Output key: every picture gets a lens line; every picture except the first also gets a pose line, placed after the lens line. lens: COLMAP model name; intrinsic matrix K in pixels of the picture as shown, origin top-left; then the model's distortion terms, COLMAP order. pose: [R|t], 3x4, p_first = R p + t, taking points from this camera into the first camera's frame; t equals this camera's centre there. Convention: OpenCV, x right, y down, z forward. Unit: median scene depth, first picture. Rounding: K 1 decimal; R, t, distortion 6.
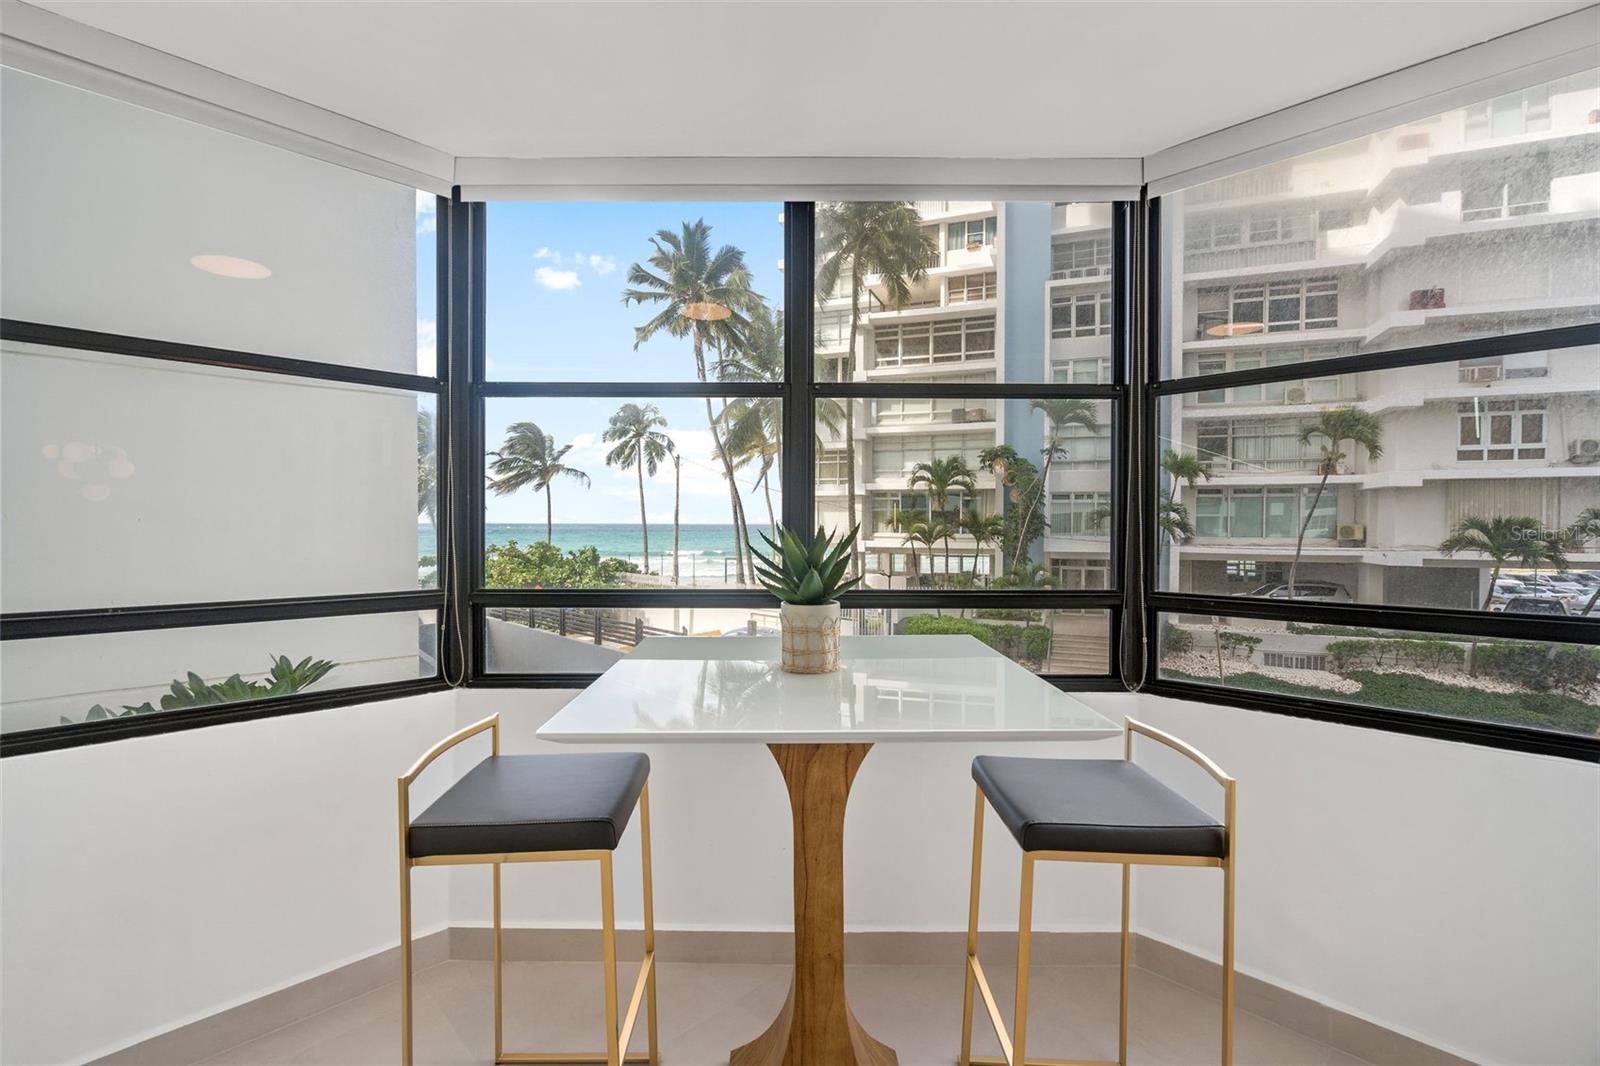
lens RADIAL K [[713.5, 0, 791.1], [0, 713.5, 532.7], [0, 0, 1]] dist [-0.003698, 0.000108]
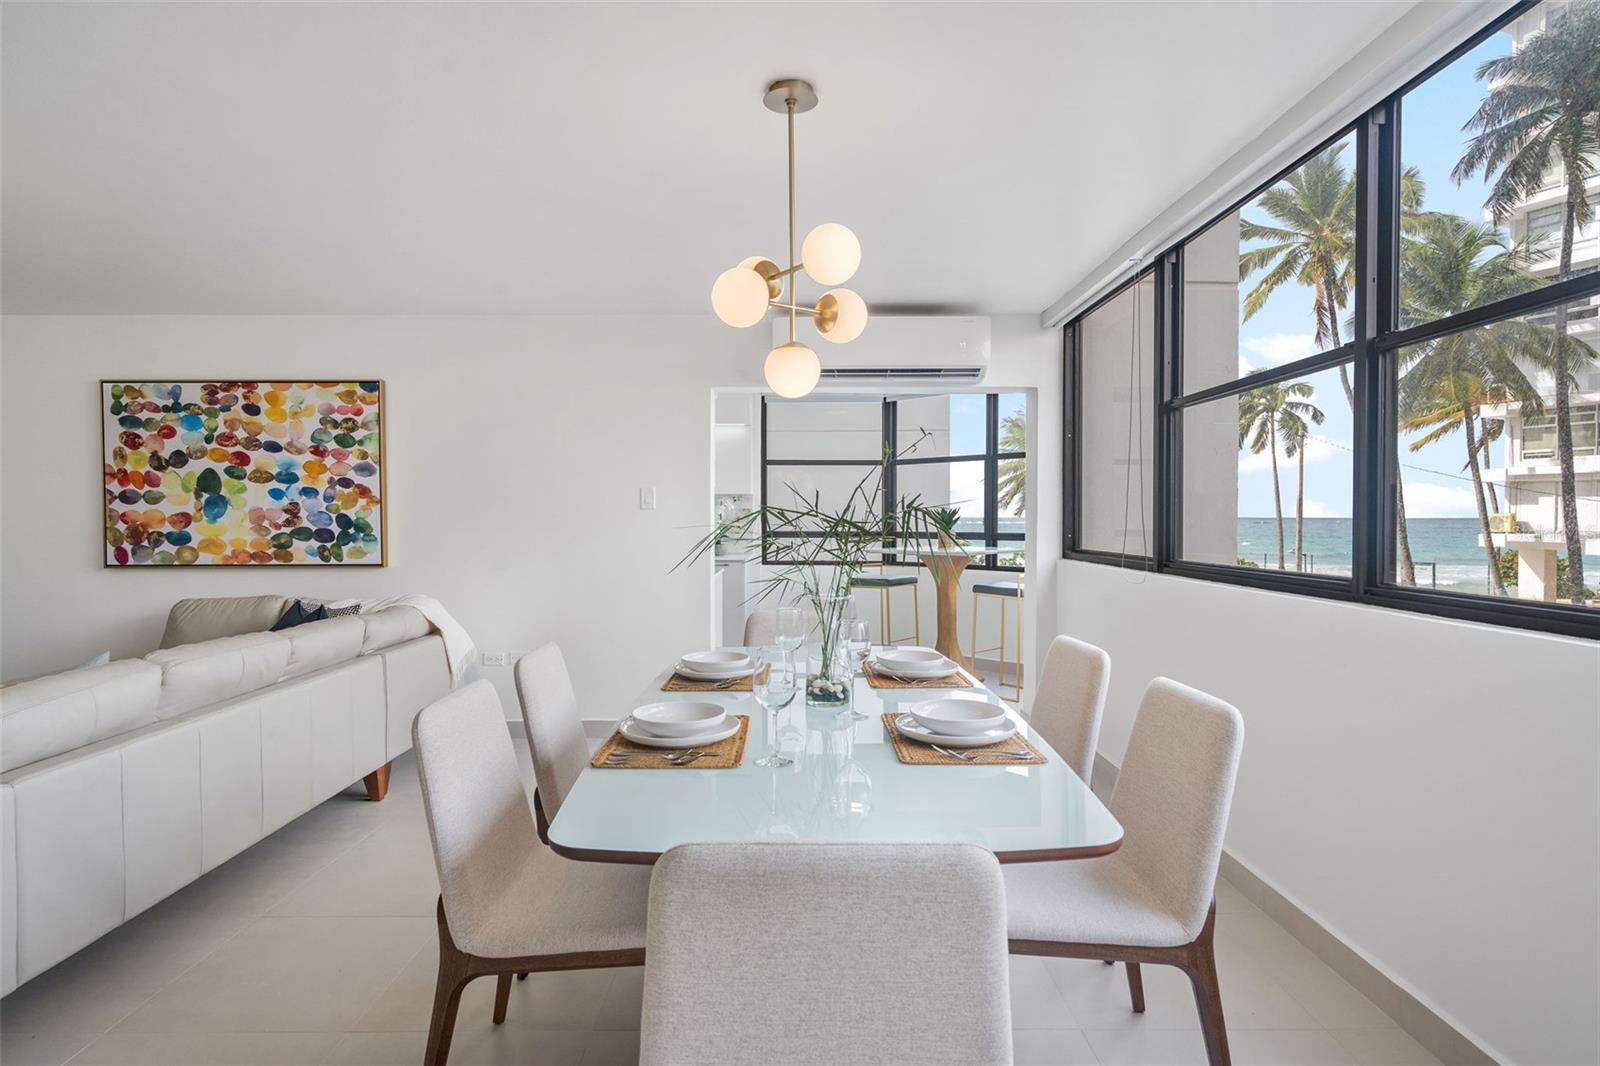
lens RADIAL K [[839.7, 0, 792.1], [0, 839.7, 525.5], [0, 0, 1]] dist [0.001346, 0.001616]
pose [[0.710592, 0.003123, -0.703597, 0.127175], [-0.005358, 0.999985, -0.000973, 0.004524], [0.703583, 0.004461, 0.710599, -0.130945]]
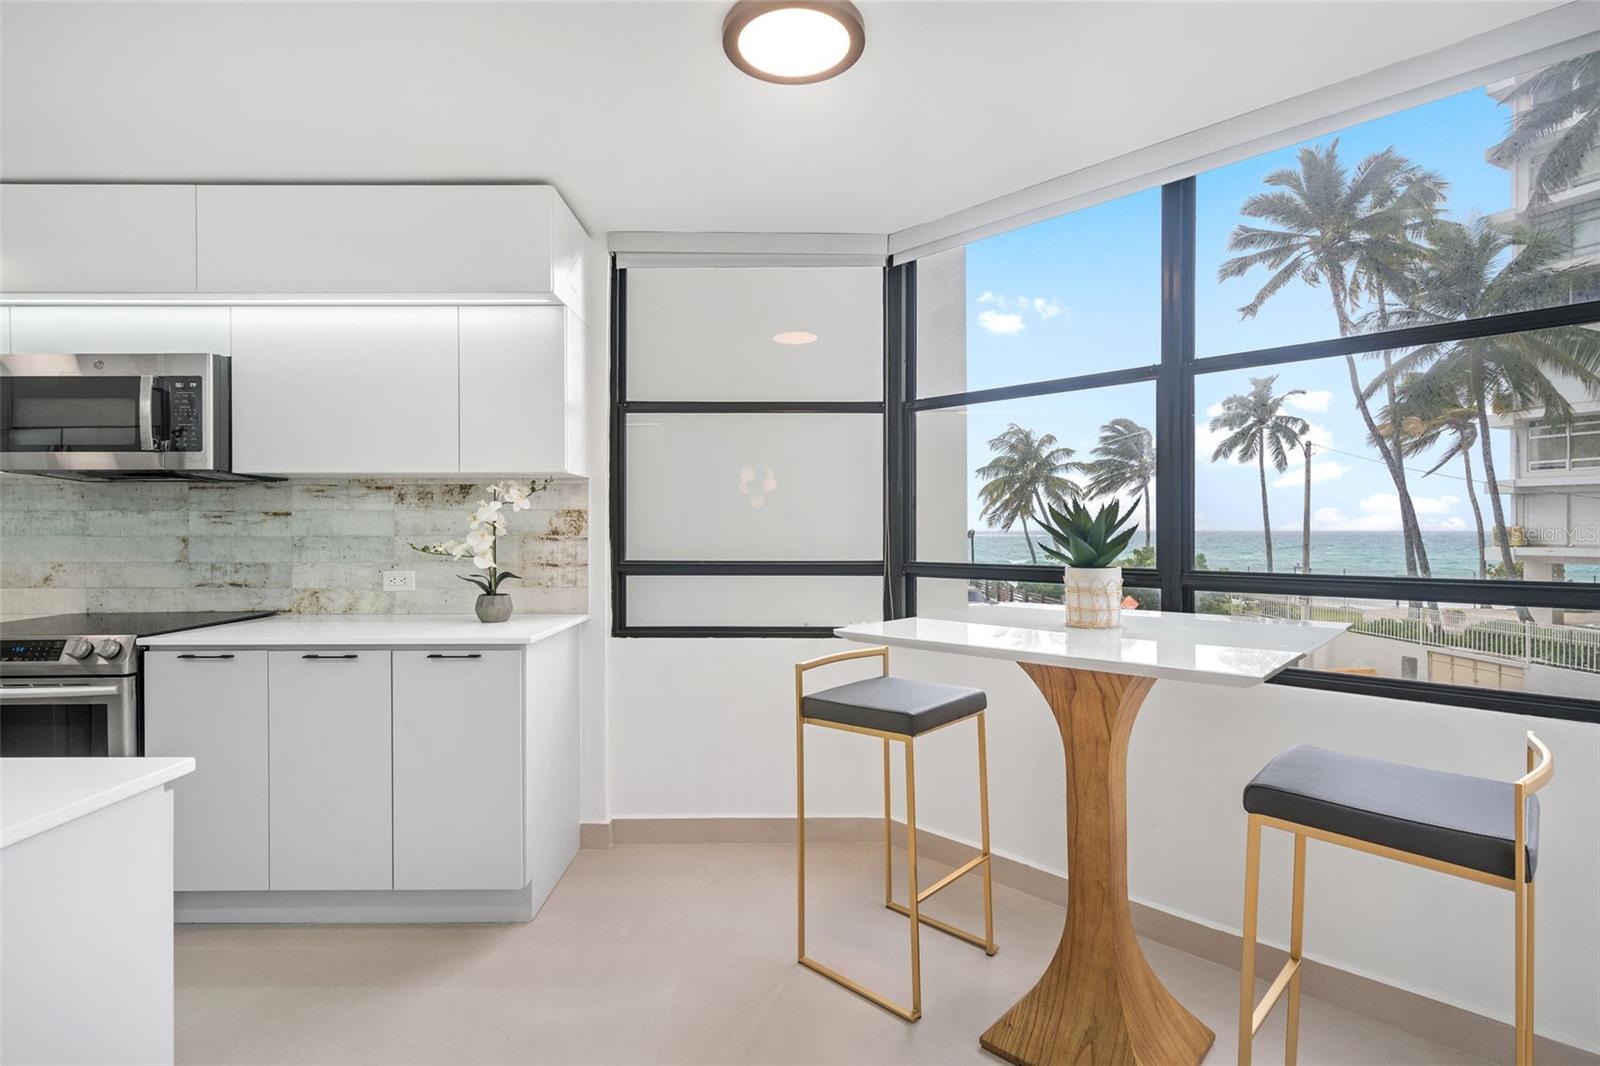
lens RADIAL K [[774.4, 0, 794.2], [0, 774.4, 528.5], [0, 0, 1]] dist [0.000556, -0.000152]
pose [[0.720146, -0.005502, -0.693801, 0.028612], [-0.005626, 0.999889, -0.013768, 0.002930], [0.693800, 0.013819, 0.720035, -0.011022]]
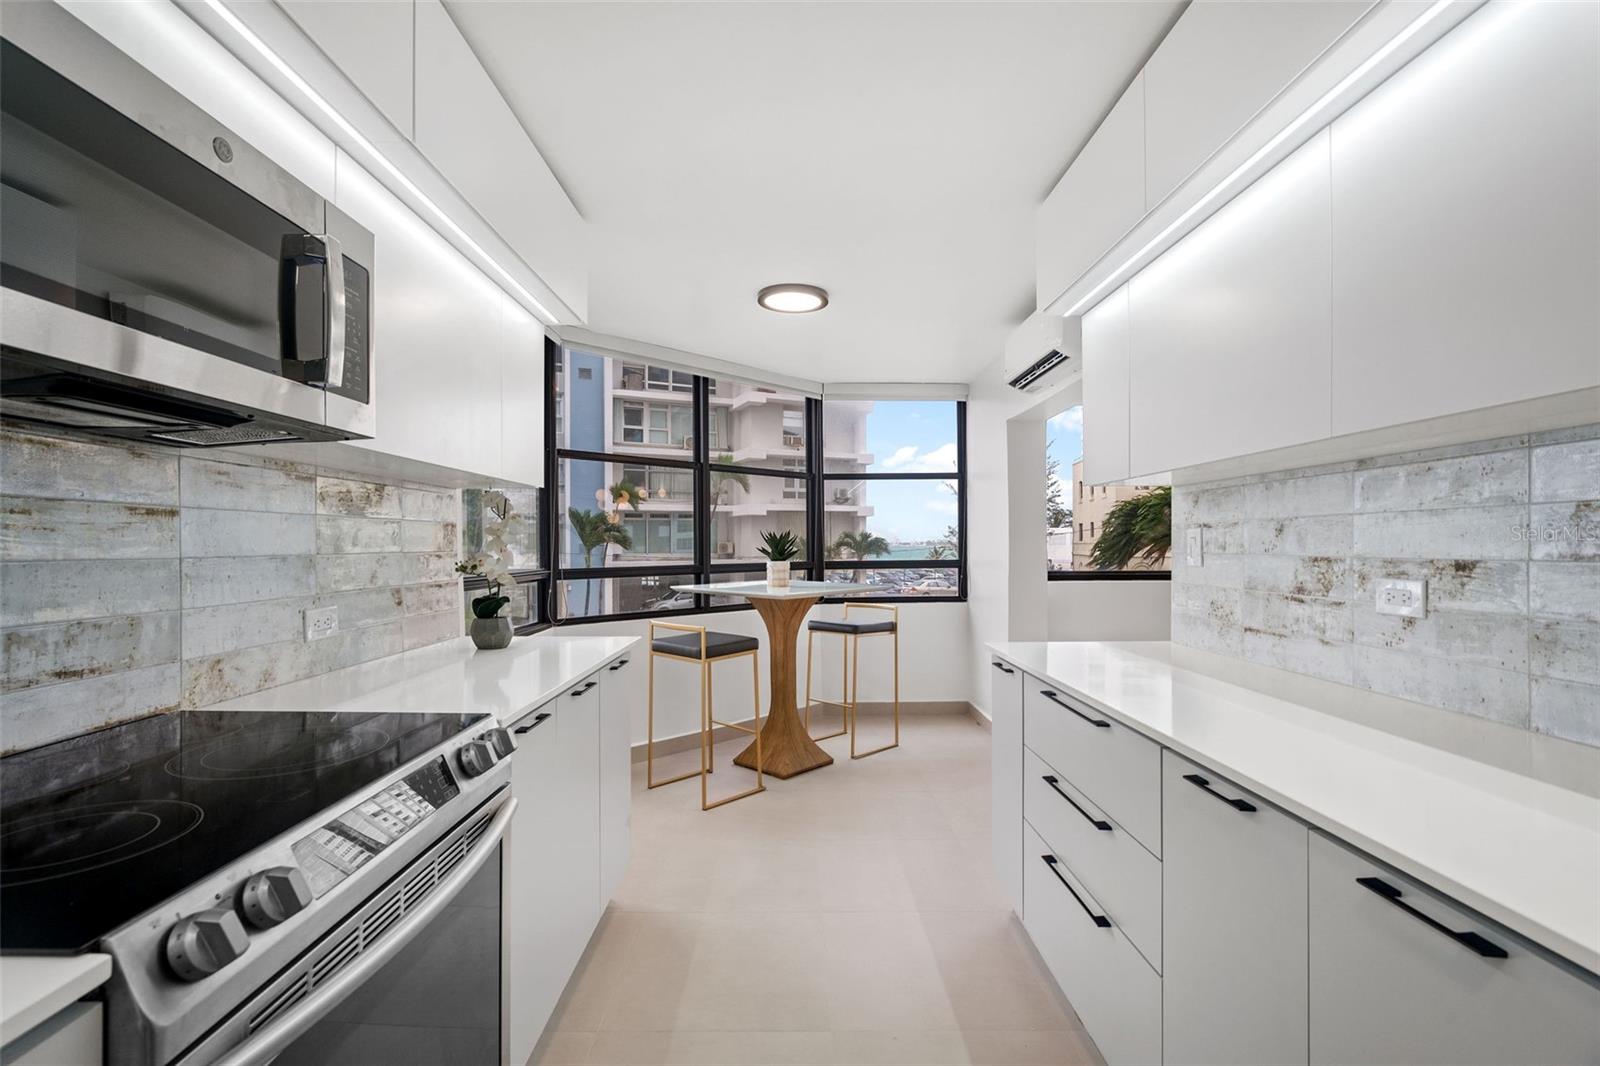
lens RADIAL K [[717.3, 0, 789.3], [0, 717.3, 553.6], [0, 0, 1]] dist [-0.000252, 0.001297]
pose [[0.704042, -0.014638, 0.710007, -0.093832], [0.014416, 0.999876, 0.006319, 0.002951], [-0.710012, 0.005787, 0.704166, -0.045137]]
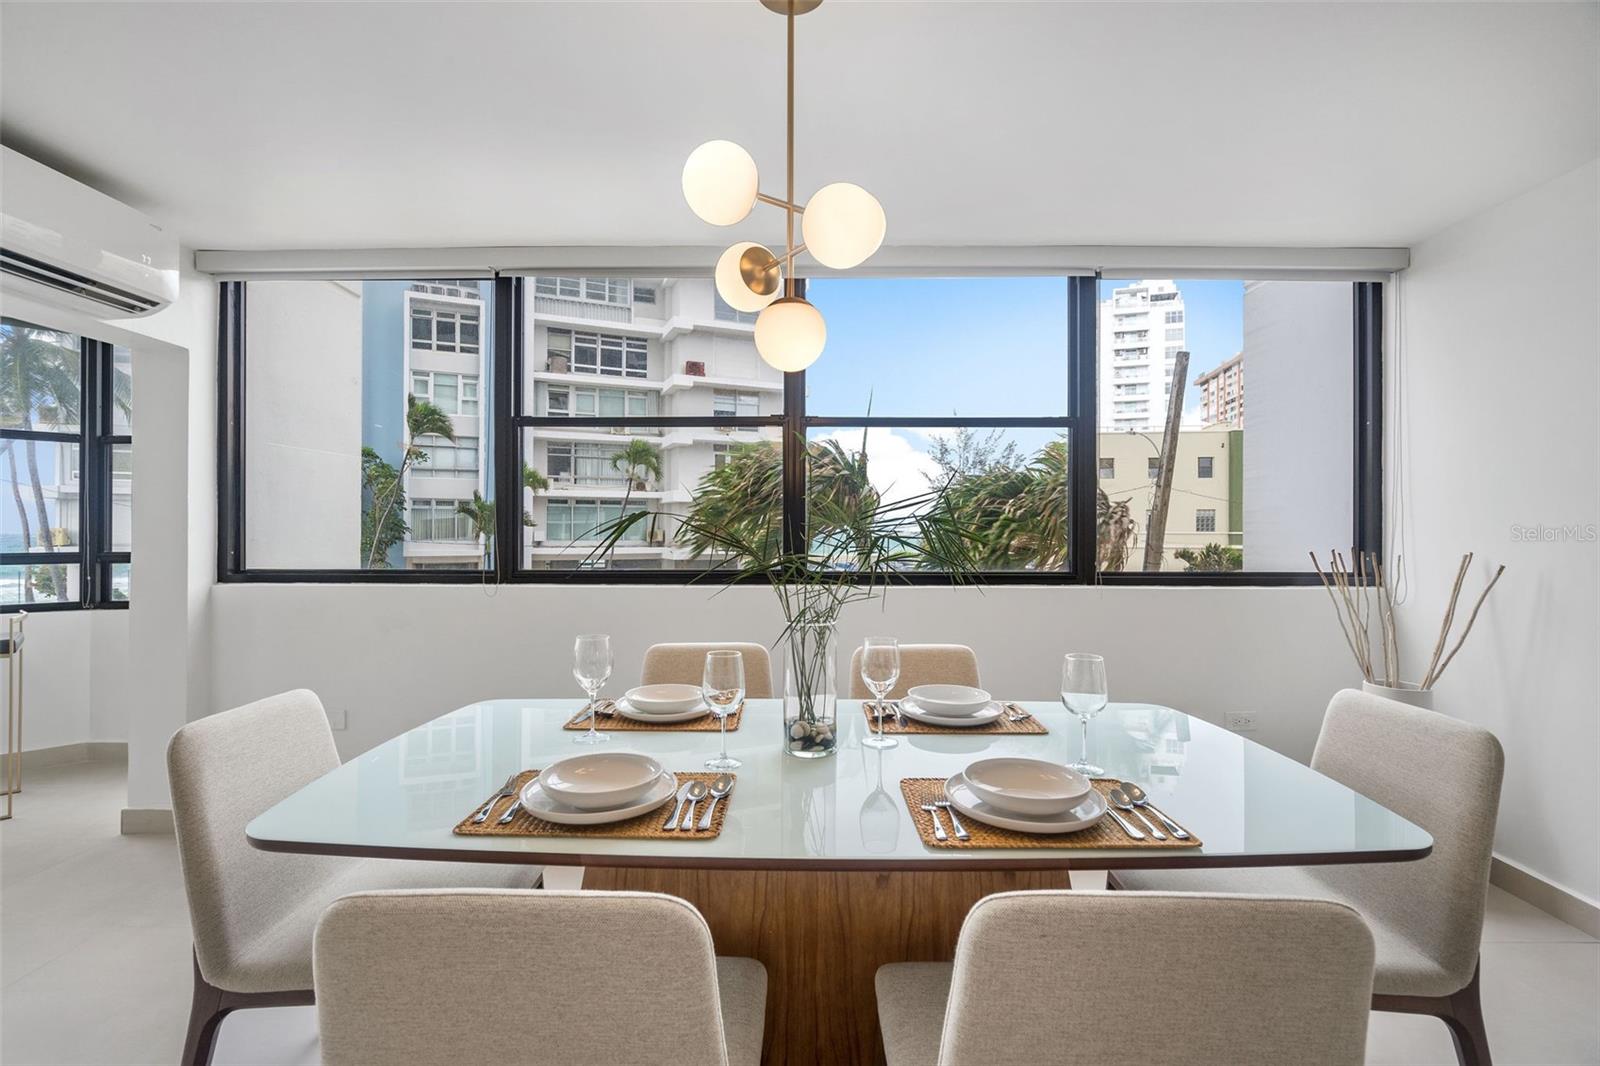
lens RADIAL K [[713.5, 0, 791.1], [0, 713.5, 532.7], [0, 0, 1]] dist [-0.003698, 0.000108]
pose [[0.711908, -0.002209, 0.702269, 0.035602], [0.009188, 0.999939, -0.006169, 0.004556], [-0.702212, 0.010844, 0.711885, -0.111892]]
